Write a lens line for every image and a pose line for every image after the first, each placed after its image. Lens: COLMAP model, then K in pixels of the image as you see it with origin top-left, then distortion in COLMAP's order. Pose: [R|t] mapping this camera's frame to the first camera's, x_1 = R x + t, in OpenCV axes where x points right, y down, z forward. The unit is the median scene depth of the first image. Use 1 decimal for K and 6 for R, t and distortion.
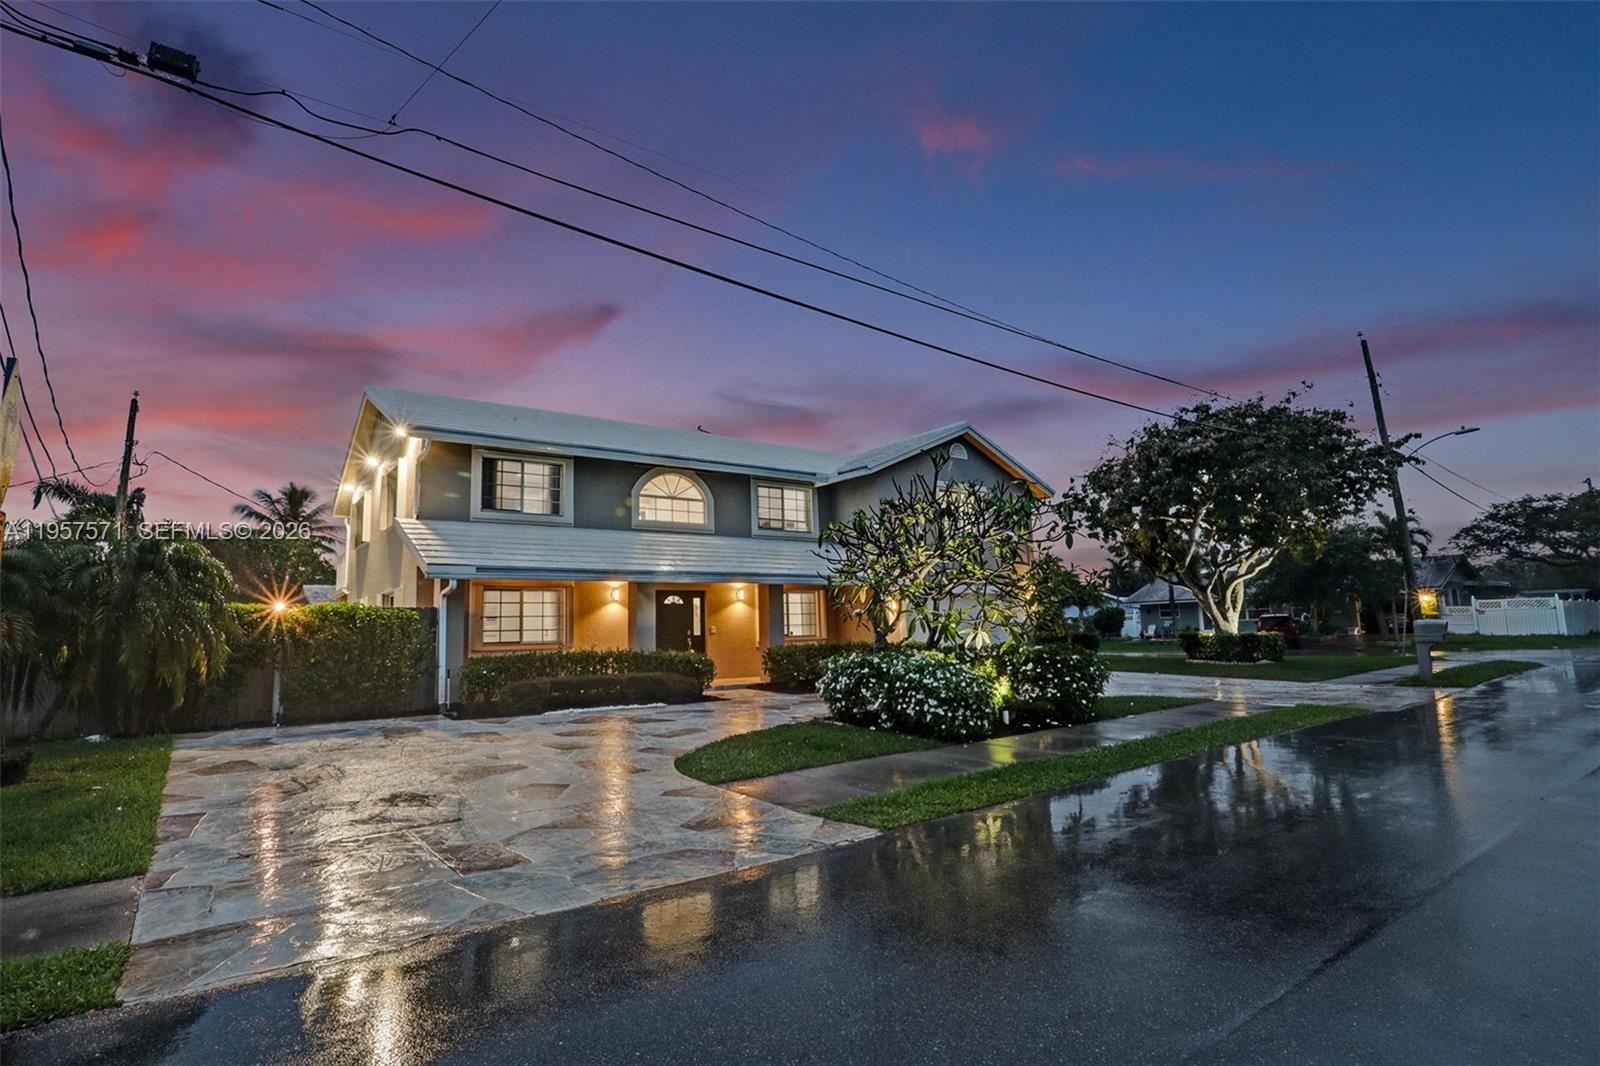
lens RADIAL K [[792.0, 0, 799.6], [0, 792.0, 489.1], [0, 0, 1]] dist [-0.000681, -0.000161]
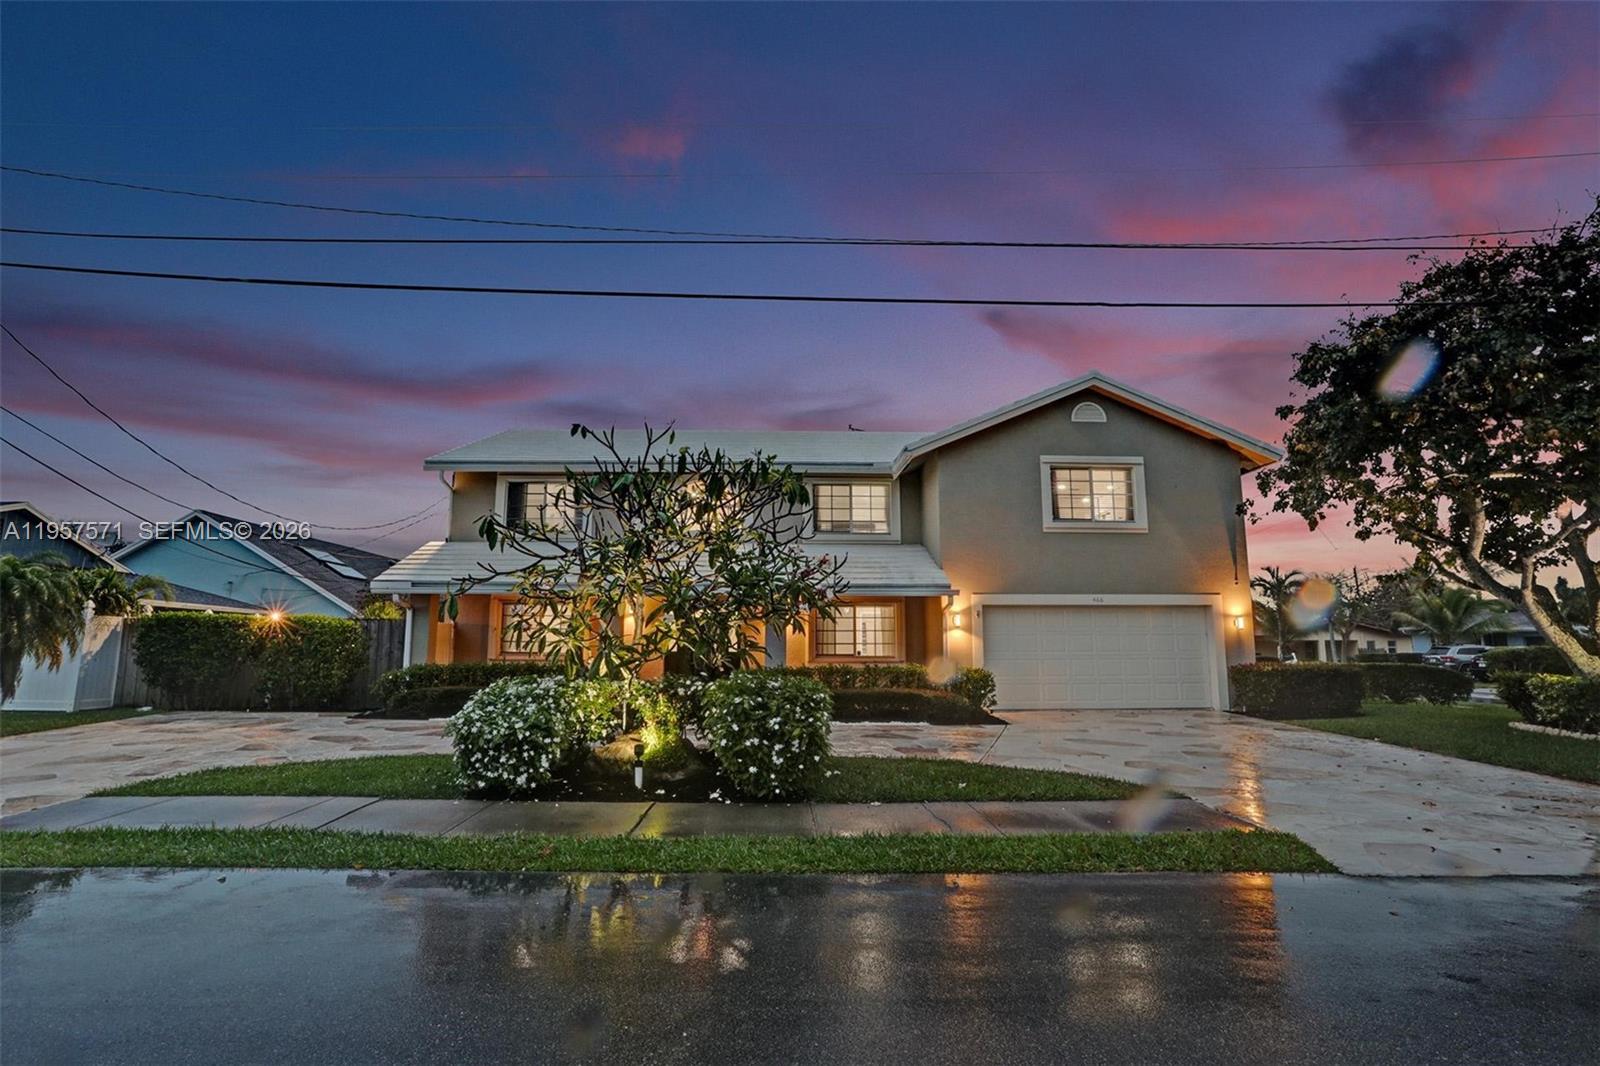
lens RADIAL K [[772.1, 0, 758.3], [0, 772.1, 514.9], [0, 0, 1]] dist [-0.003955, -0.000275]
pose [[0.808646, -0.072275, -0.583840, 0.427299], [0.077441, 0.996866, -0.016146, 0.041664], [0.583177, -0.032157, 0.811708, 0.285487]]
